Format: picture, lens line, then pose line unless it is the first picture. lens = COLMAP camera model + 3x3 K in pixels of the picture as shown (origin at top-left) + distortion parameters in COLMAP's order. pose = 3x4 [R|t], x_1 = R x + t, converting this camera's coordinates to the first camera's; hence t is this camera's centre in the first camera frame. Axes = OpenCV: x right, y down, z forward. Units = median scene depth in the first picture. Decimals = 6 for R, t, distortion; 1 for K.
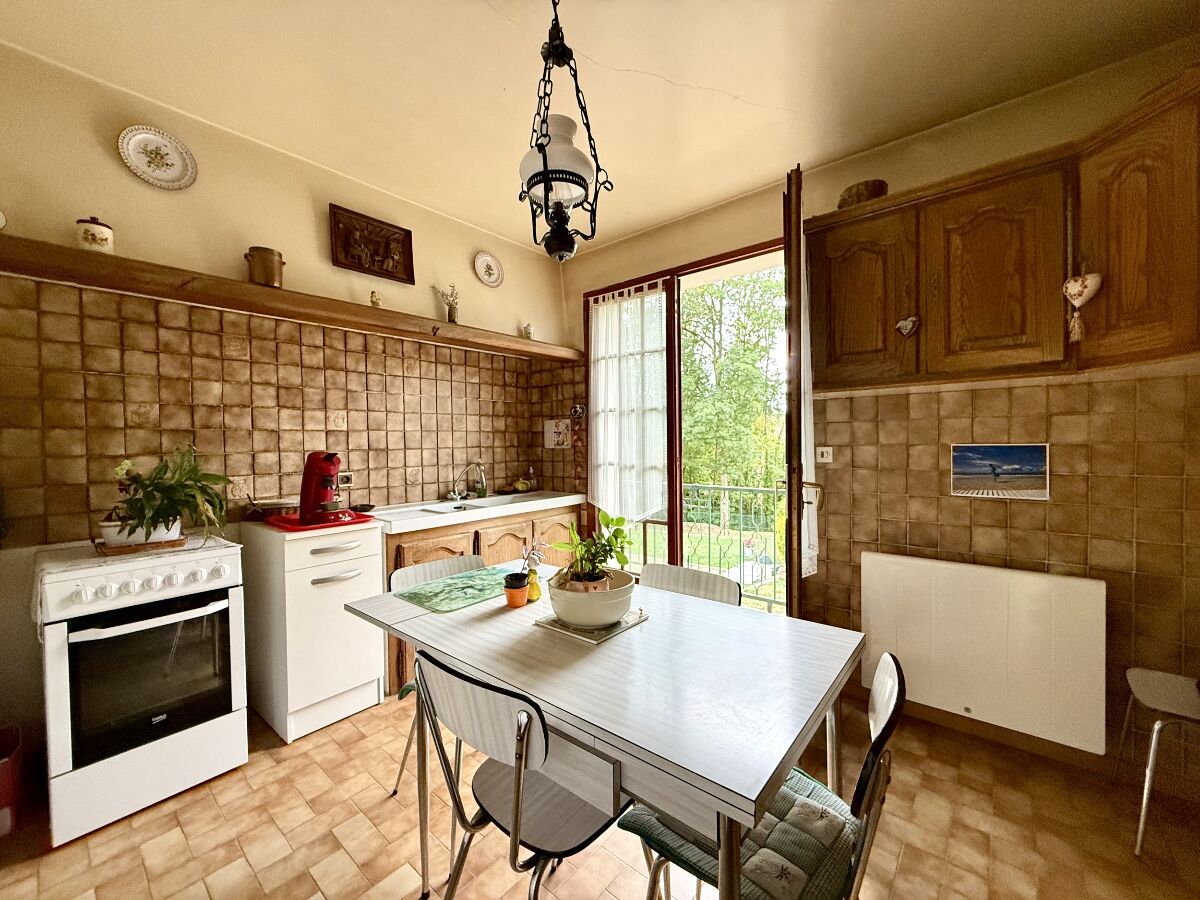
lens RADIAL K [[479.0, 0, 597.0], [0, 479.0, 447.6], [0, 0, 1]] dist [-0.000806, -0.000519]
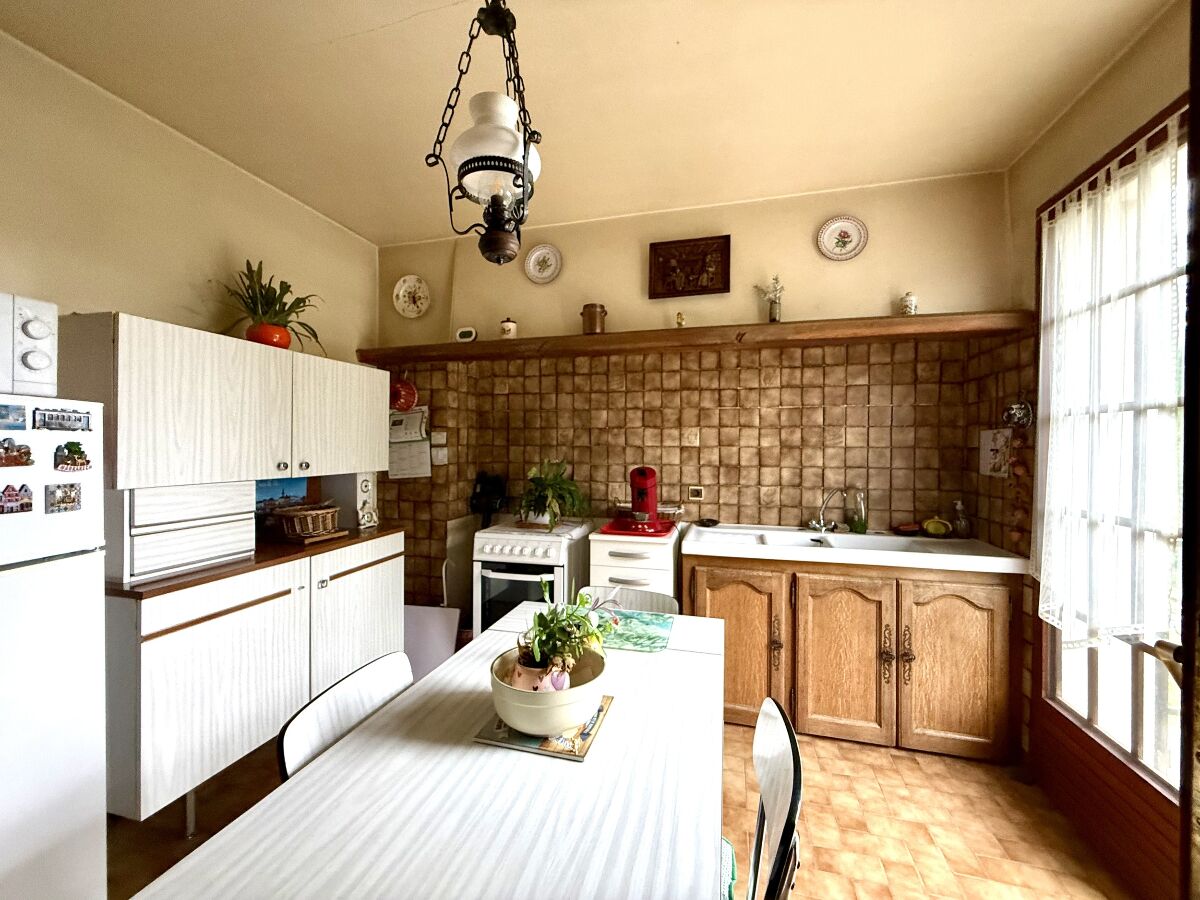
lens RADIAL K [[479.0, 0, 598.7], [0, 479.0, 447.4], [0, 0, 1]] dist [-0.000806, -0.000519]
pose [[0.427319, 0.015155, -0.903974, 0.341258], [-0.022622, 0.999726, 0.006067, -0.036002], [0.903818, 0.017857, 0.427545, 0.362596]]
